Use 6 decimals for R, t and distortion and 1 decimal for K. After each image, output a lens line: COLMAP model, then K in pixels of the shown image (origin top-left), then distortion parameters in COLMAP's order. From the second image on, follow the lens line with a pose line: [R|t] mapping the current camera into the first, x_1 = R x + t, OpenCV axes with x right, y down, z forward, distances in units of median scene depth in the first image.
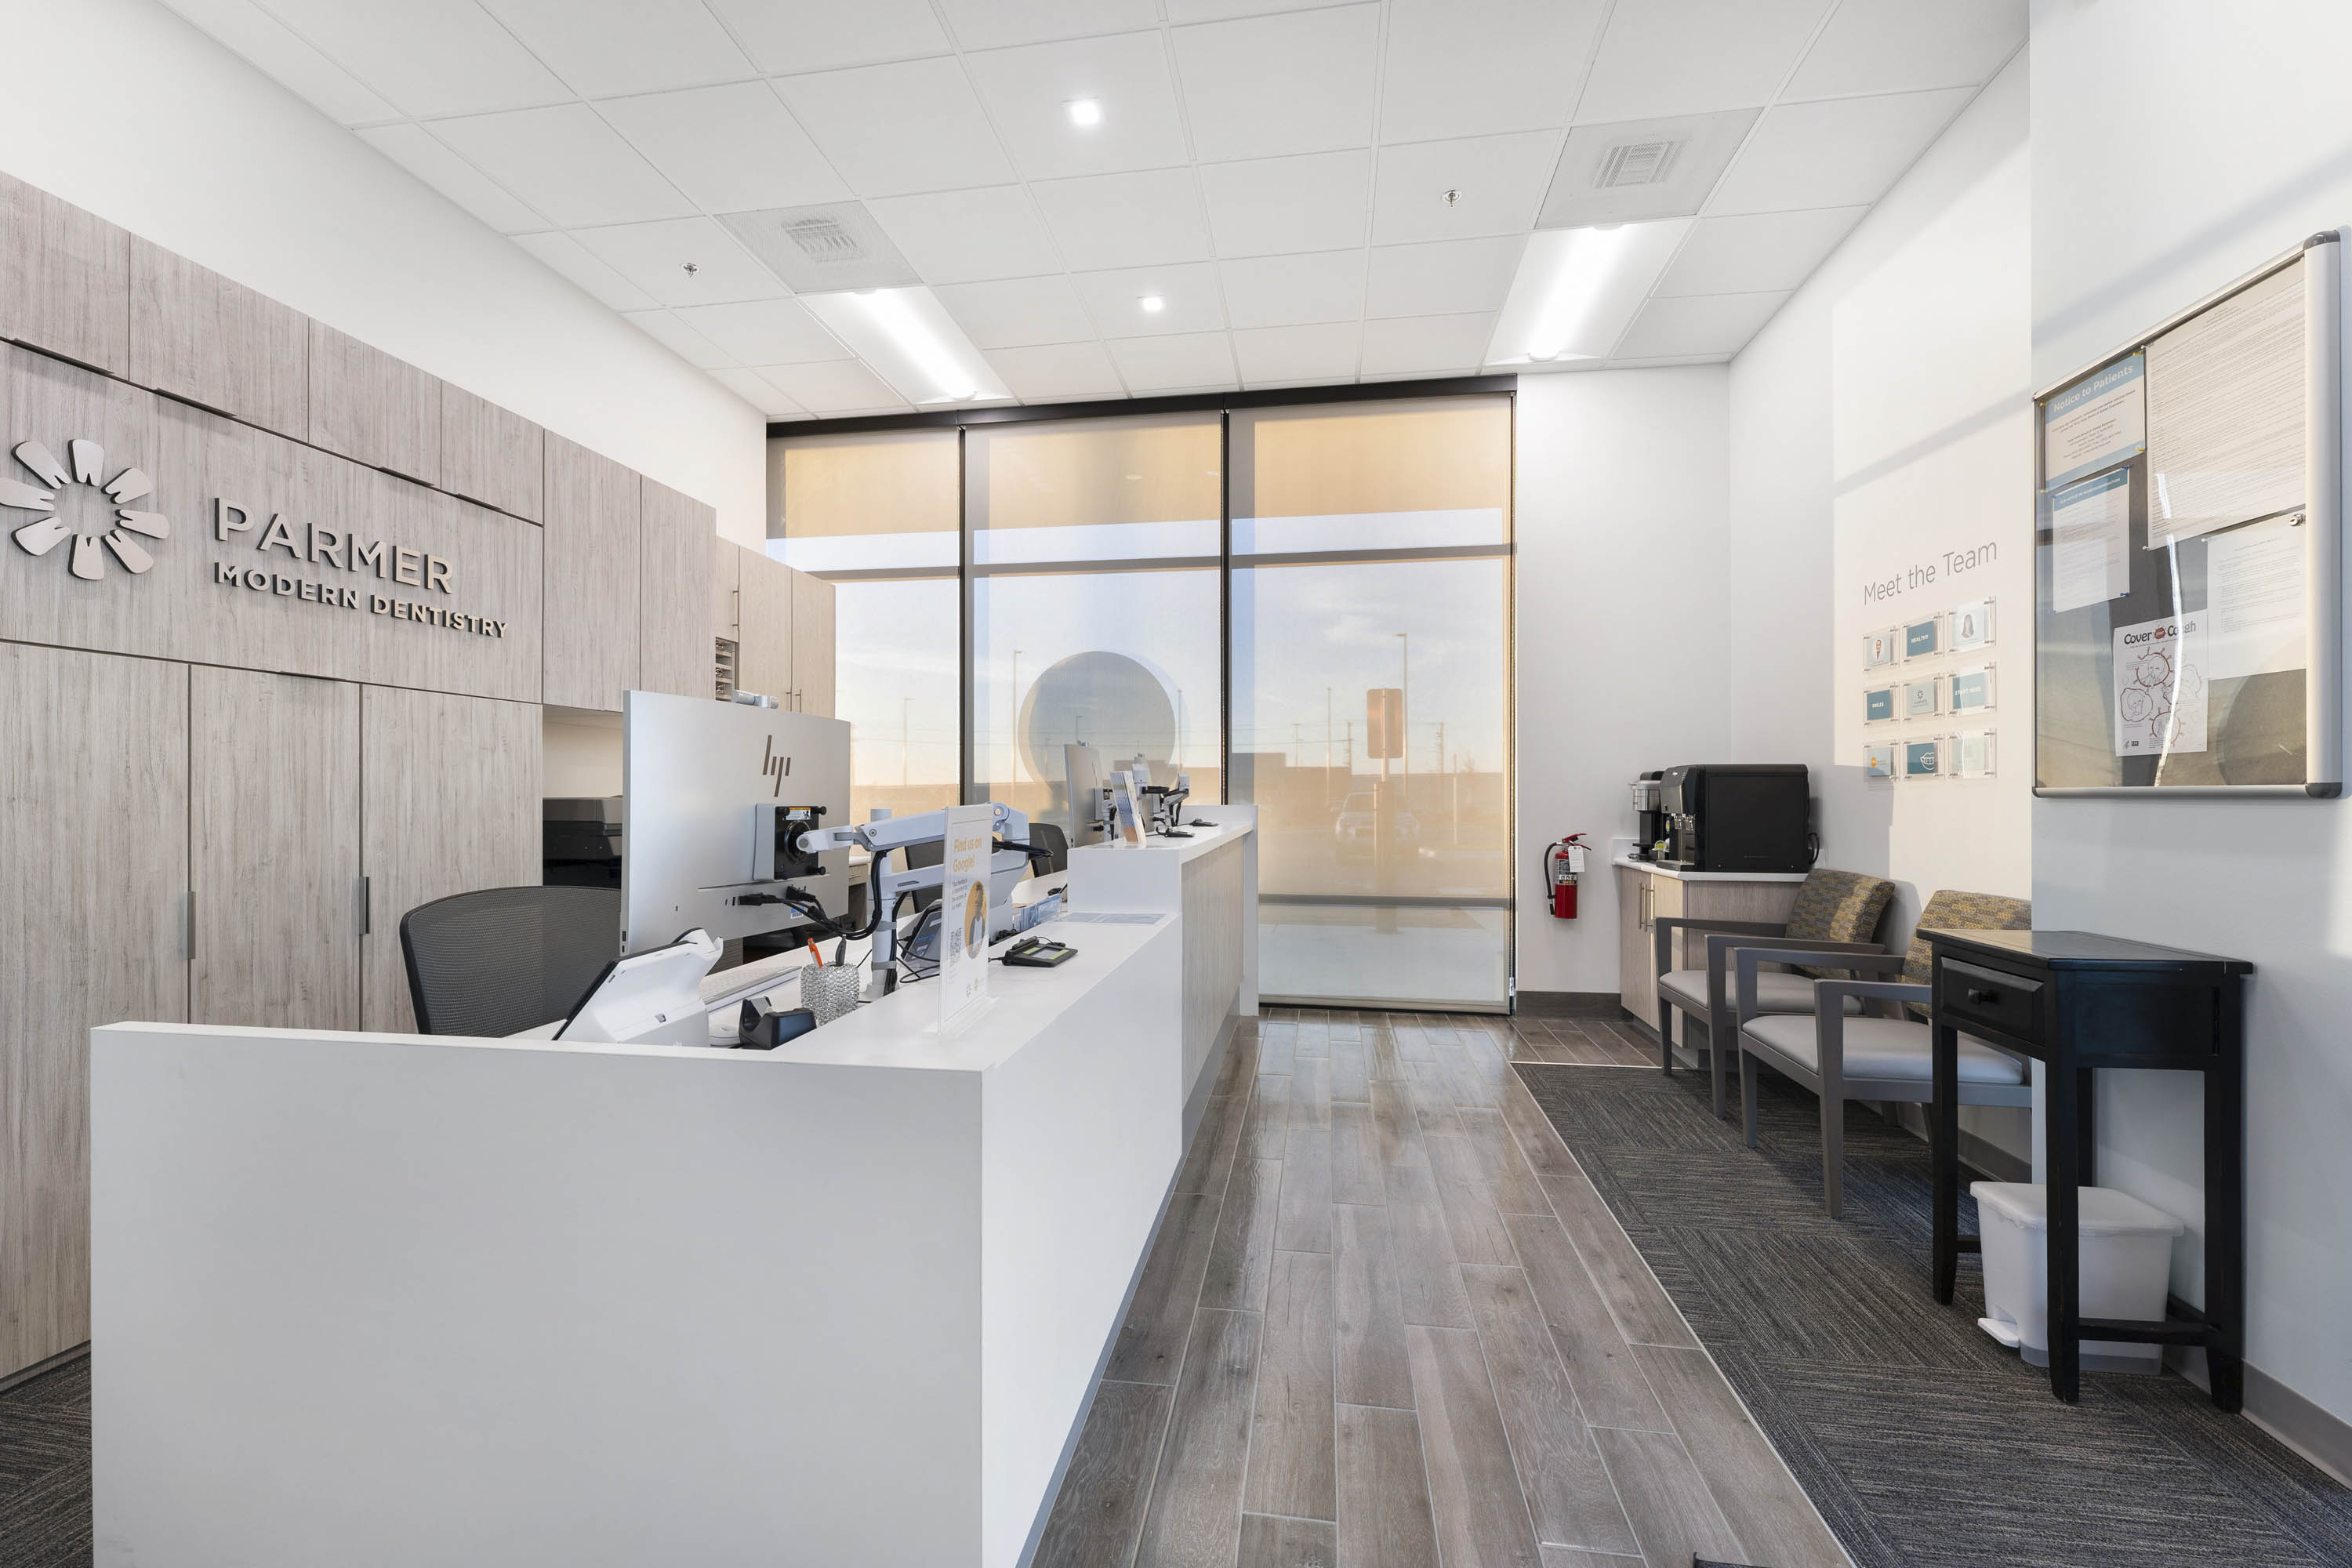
lens RADIAL K [[971.4, 0, 1177.3], [0, 971.4, 794.2], [0, 0, 1]] dist [-0.002839, 0.000066]
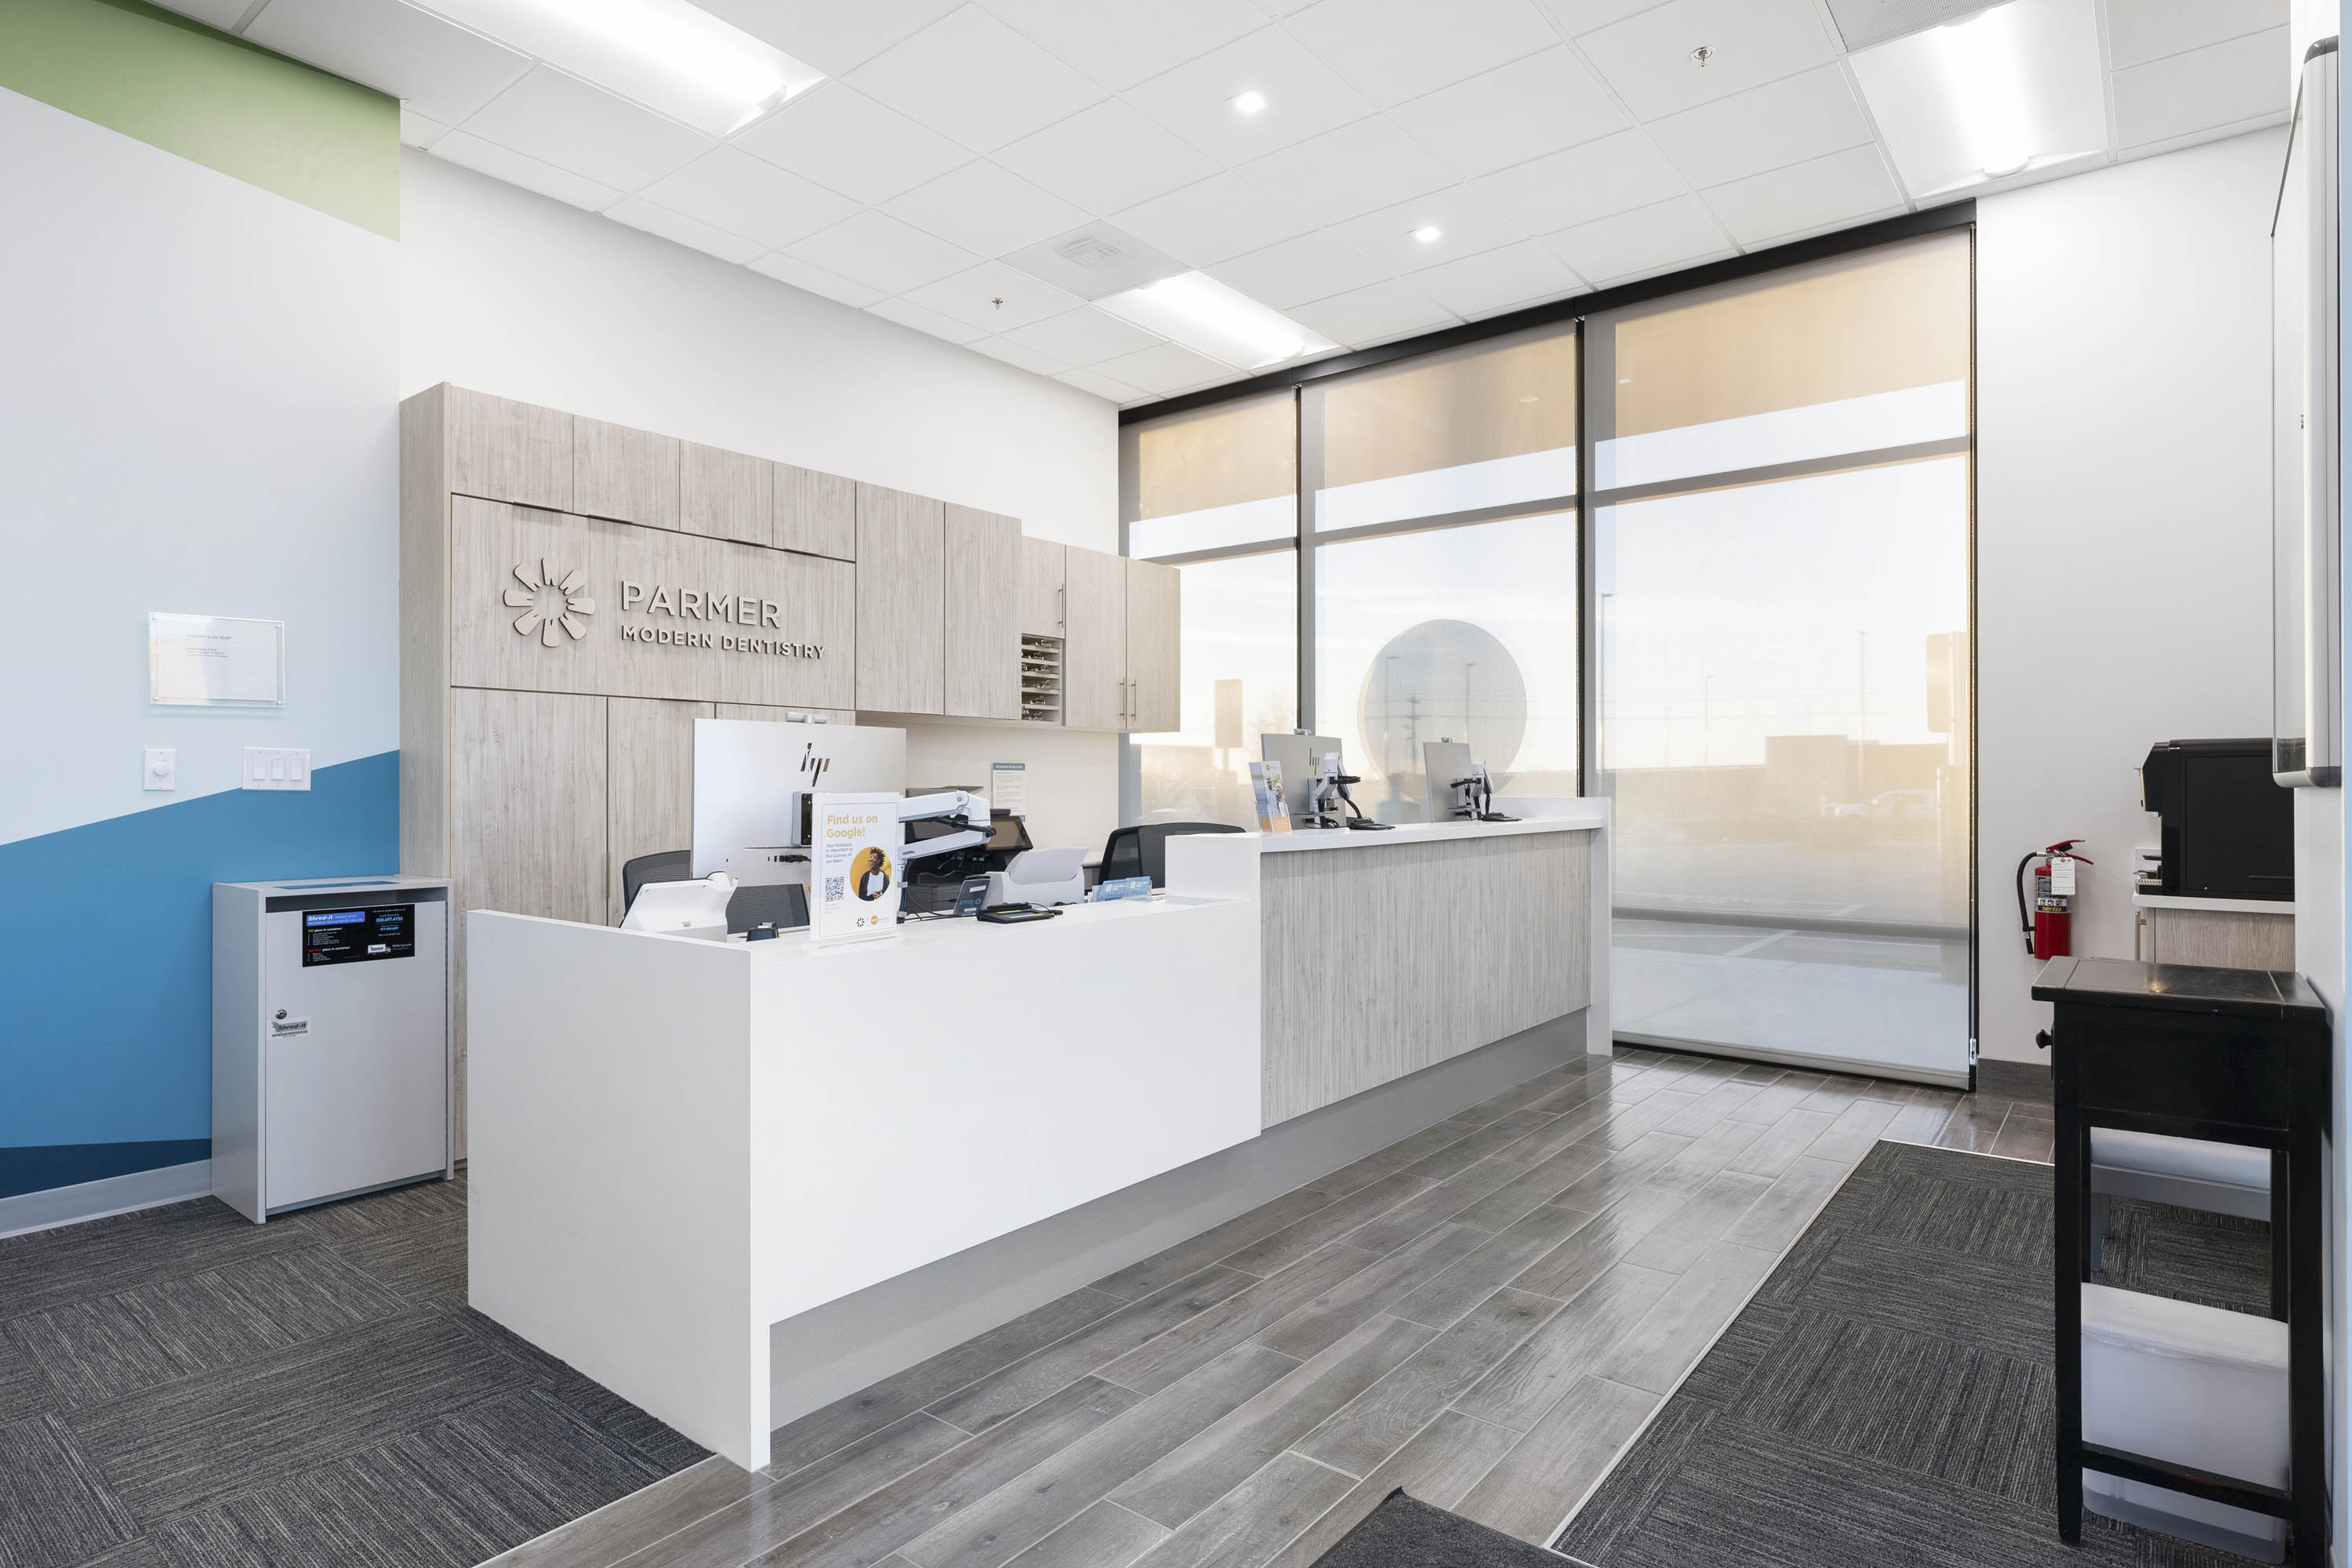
lens RADIAL K [[1259.9, 0, 1176.0], [0, 1259.9, 784.0], [0, 0, 1]] dist [-0.001861, 0.001318]
pose [[0.867906, -0.001802, -0.496725, 0.525428], [0.001456, 0.999998, -0.001084, 0.000607], [0.496726, 0.000217, 0.867907, -0.177706]]
